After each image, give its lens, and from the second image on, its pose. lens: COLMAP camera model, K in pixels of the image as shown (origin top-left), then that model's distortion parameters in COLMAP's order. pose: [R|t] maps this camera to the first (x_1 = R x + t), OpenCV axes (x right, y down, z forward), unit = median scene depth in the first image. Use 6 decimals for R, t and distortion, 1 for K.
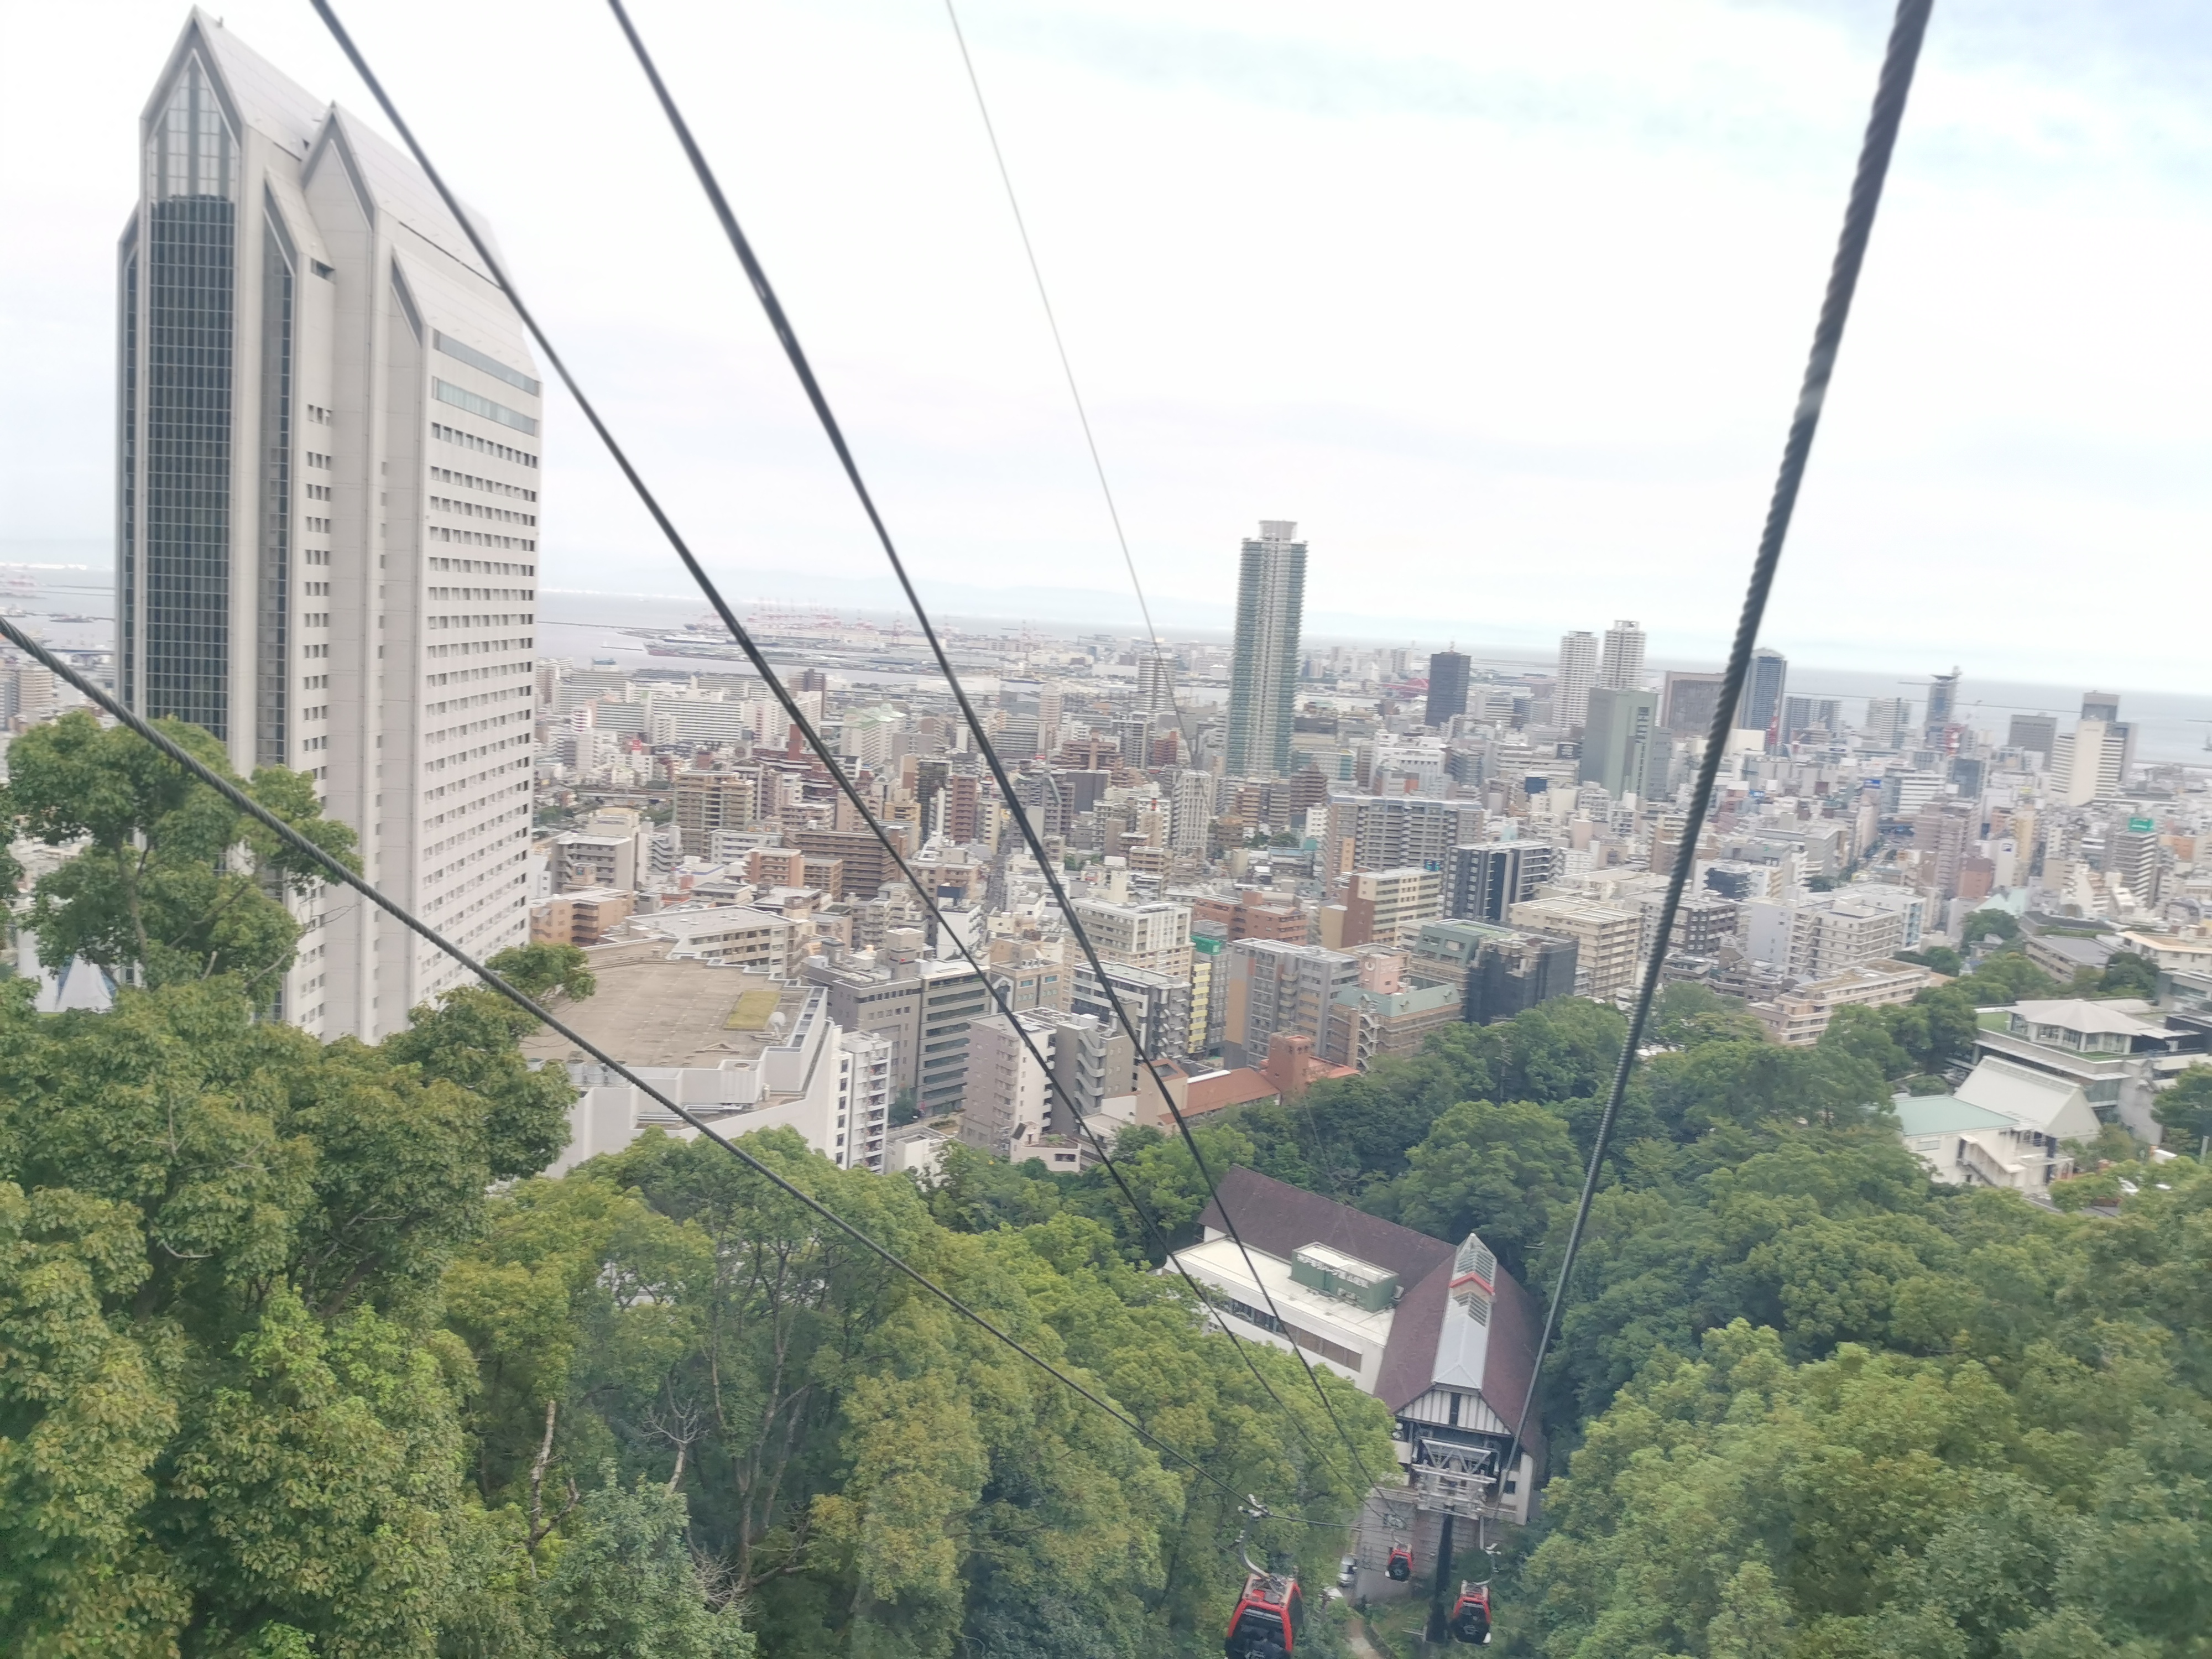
lens RADIAL K [[1663.8, 0, 1106.0], [0, 1663.8, 829.5], [0, 0, 1]] dist [0.039438, -0.192258]
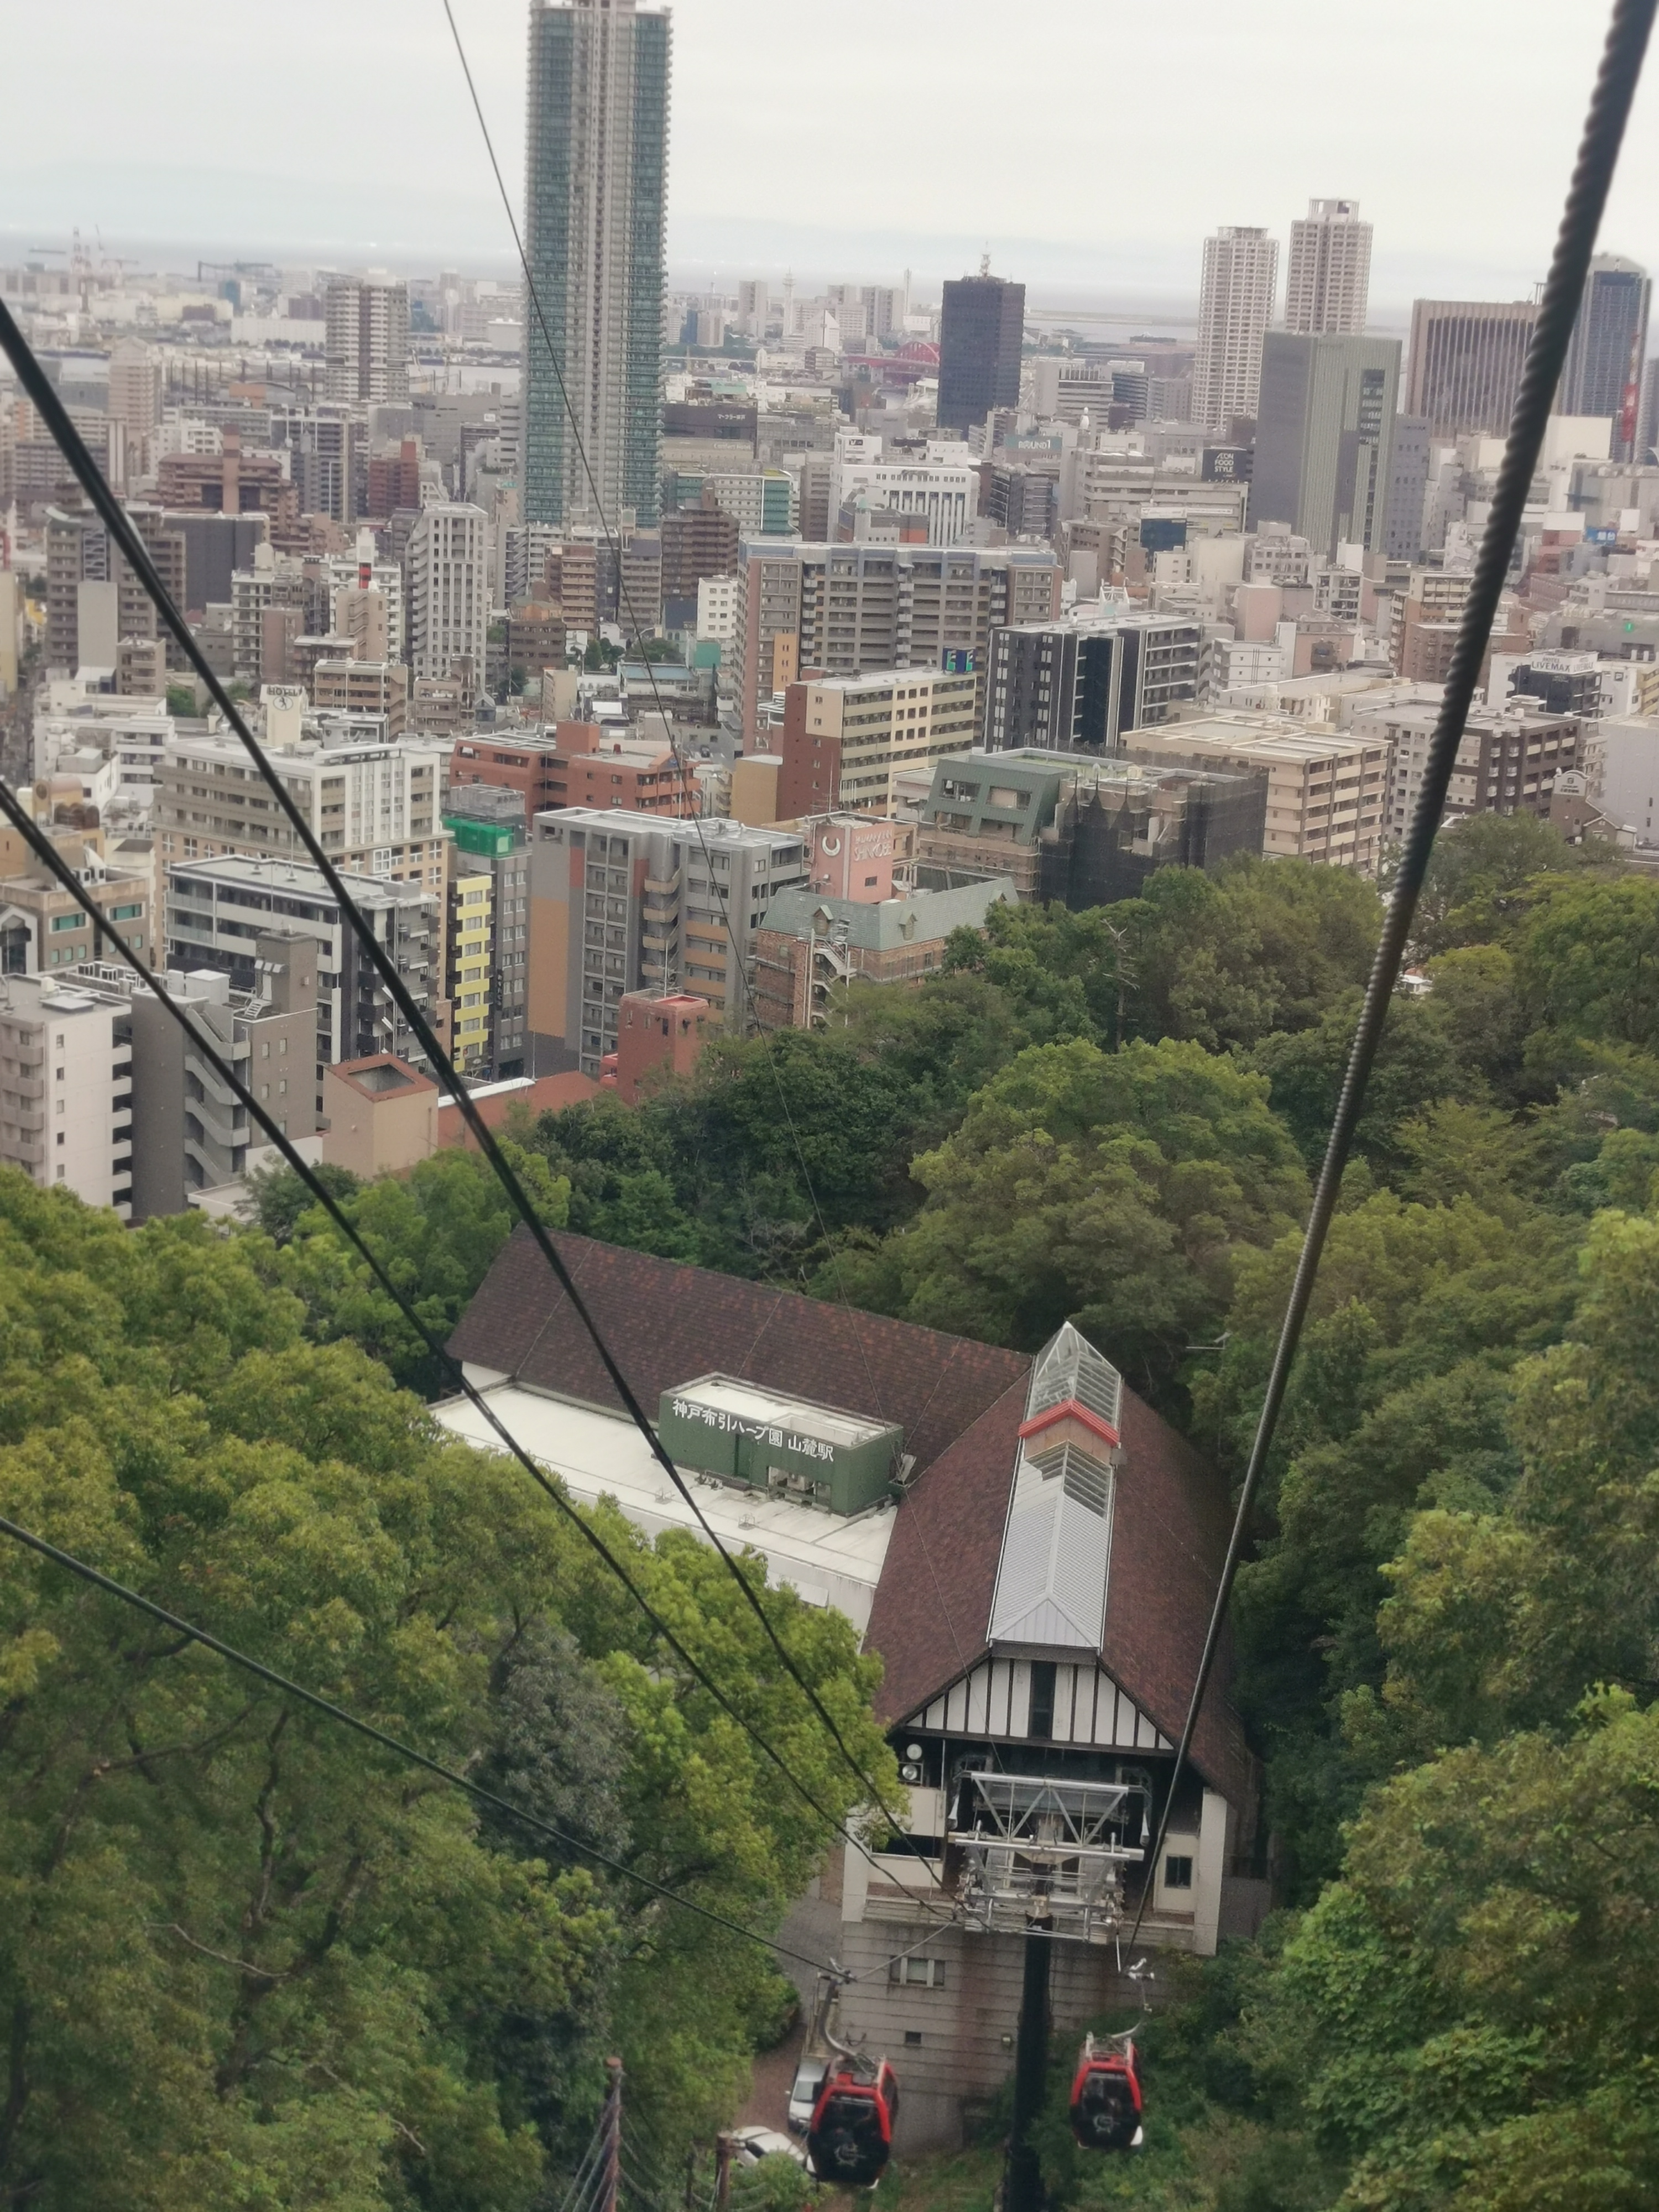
lens RADIAL K [[3375.5, 0, 829.0], [0, 3375.5, 1080.5], [0, 0, 1]] dist [0.251753, -1.351263]
pose [[0.987251, -0.056832, 0.148683, 0.014028], [0.039462, 0.992315, 0.117273, 0.034311], [-0.154205, -0.109911, 0.981907, 0.068604]]
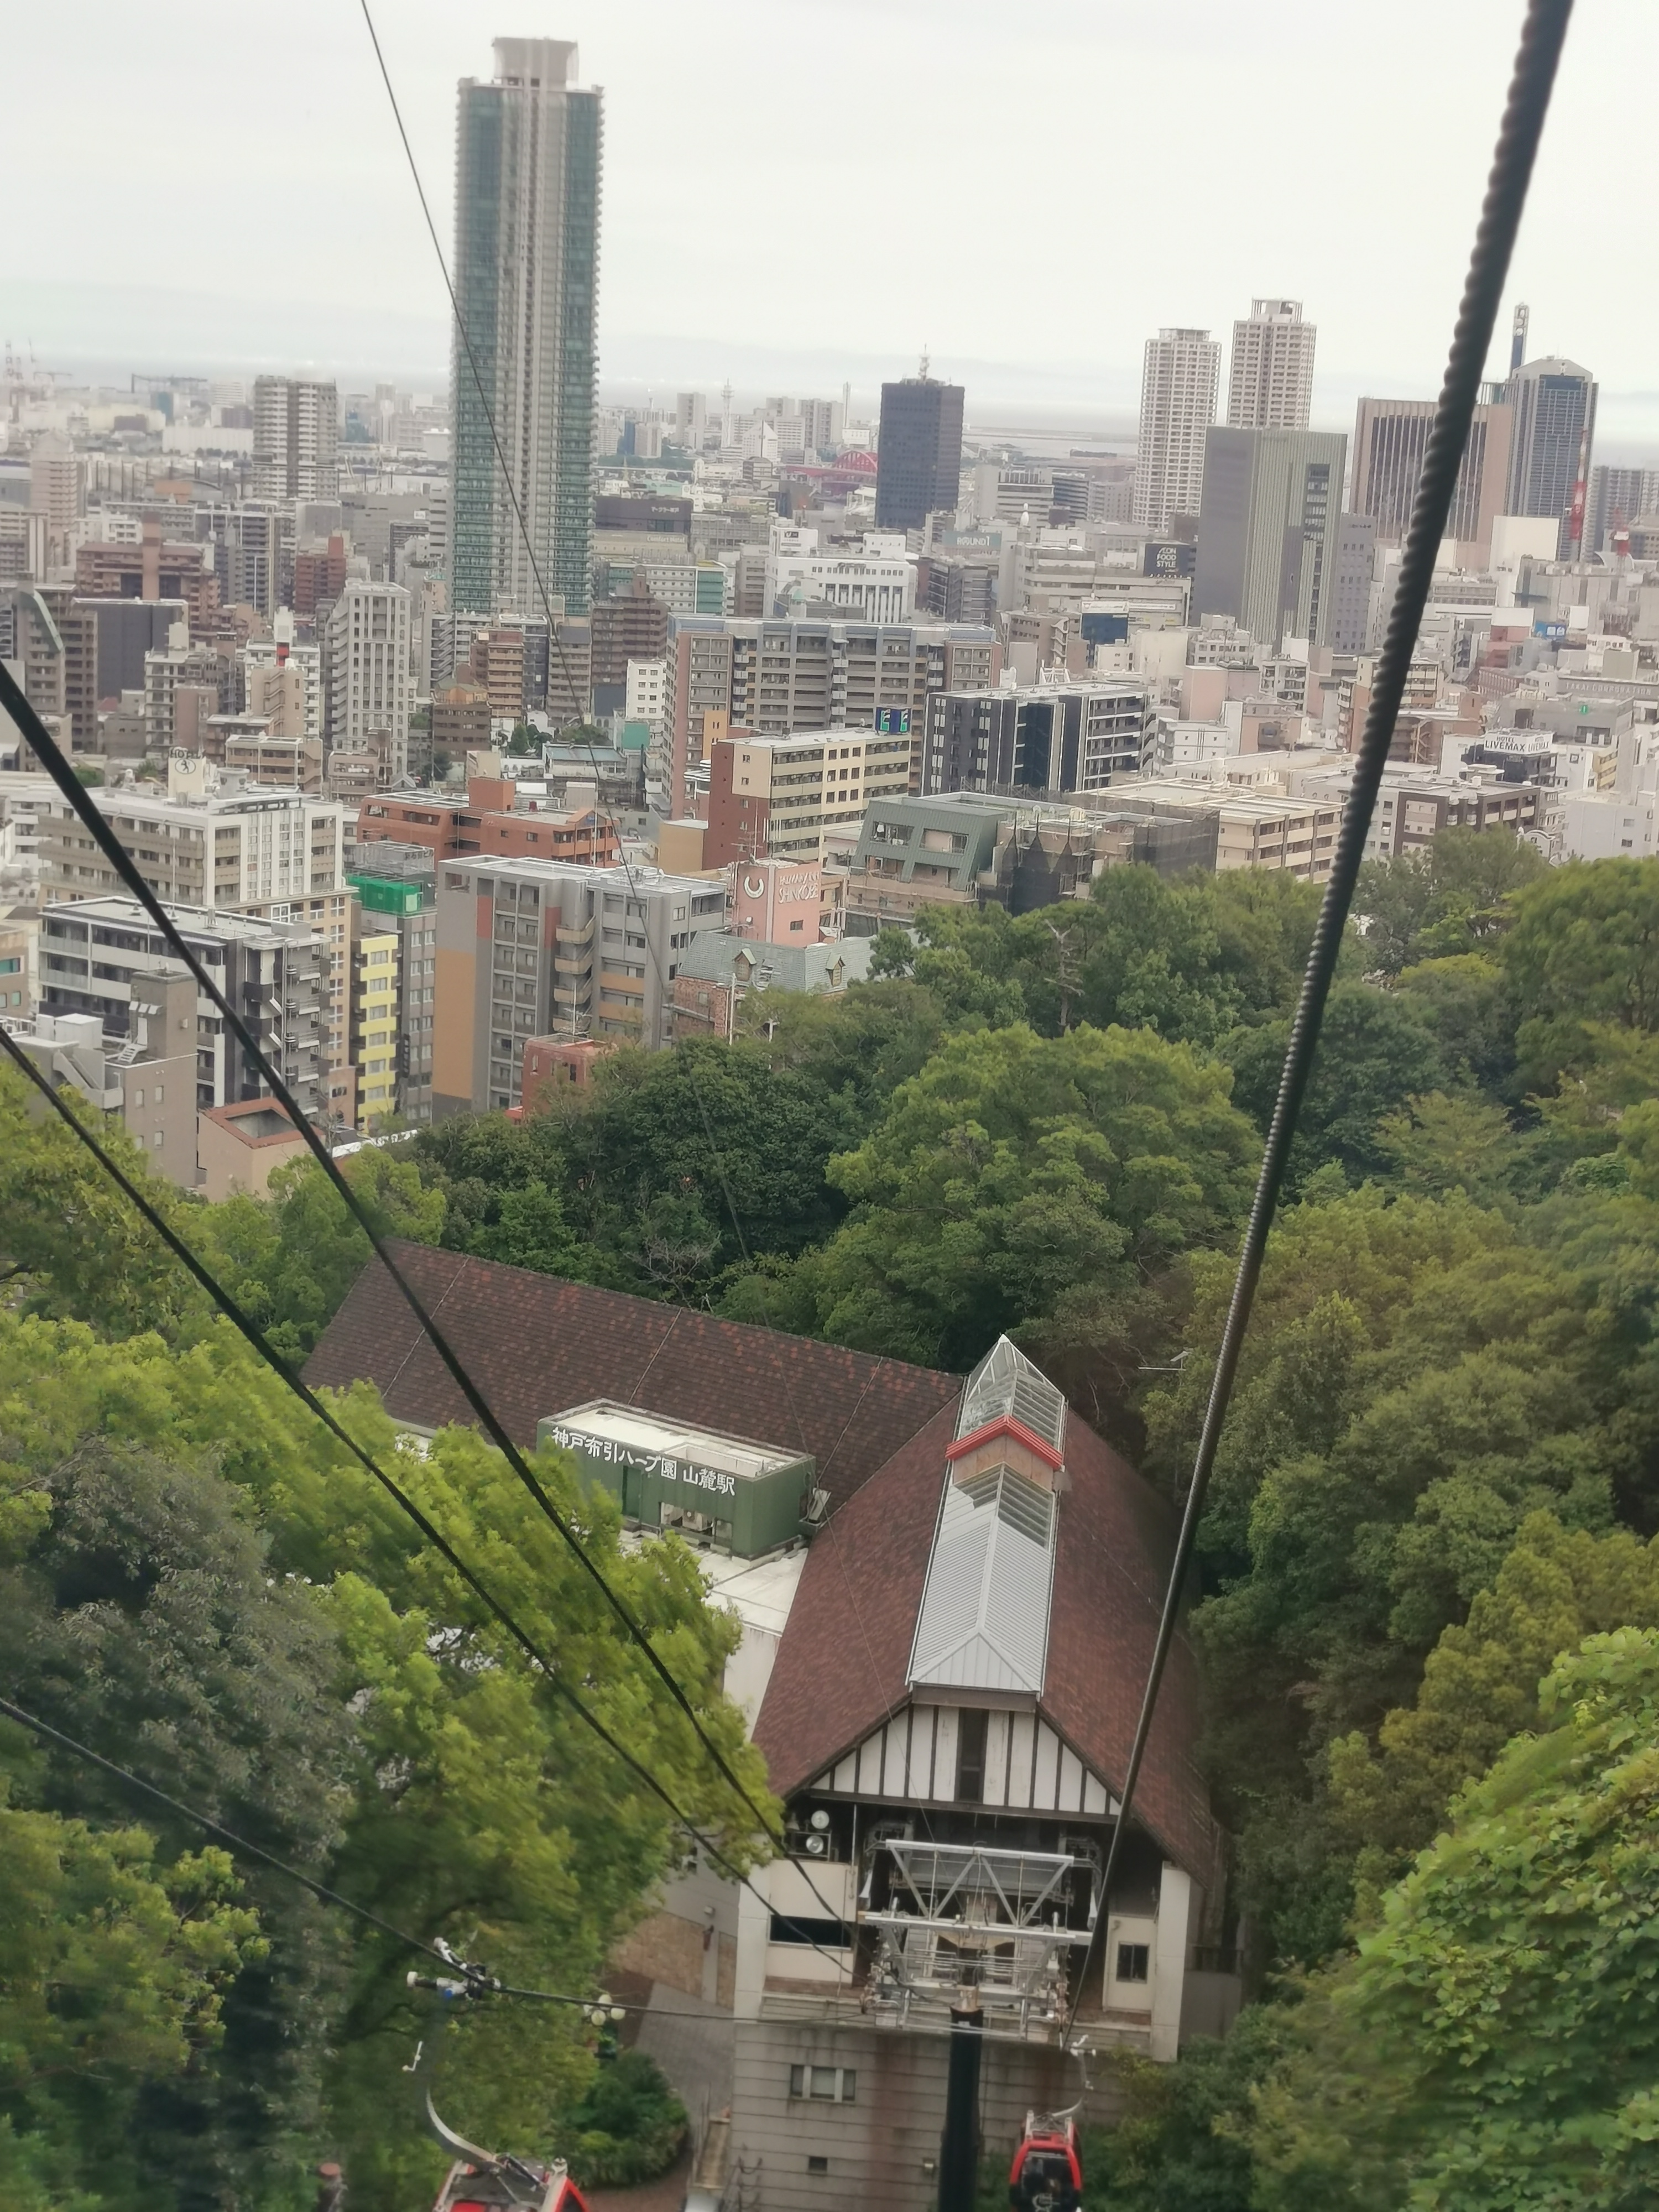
lens RADIAL K [[3405.9, 0, 829.5], [0, 3405.9, 1106.0], [0, 0, 1]] dist [0.326439, -1.818697]
pose [[0.984492, -0.049348, 0.168344, 0.024349], [0.034469, 0.995328, 0.090188, 0.055678], [-0.172008, -0.082987, 0.981594, 0.115069]]
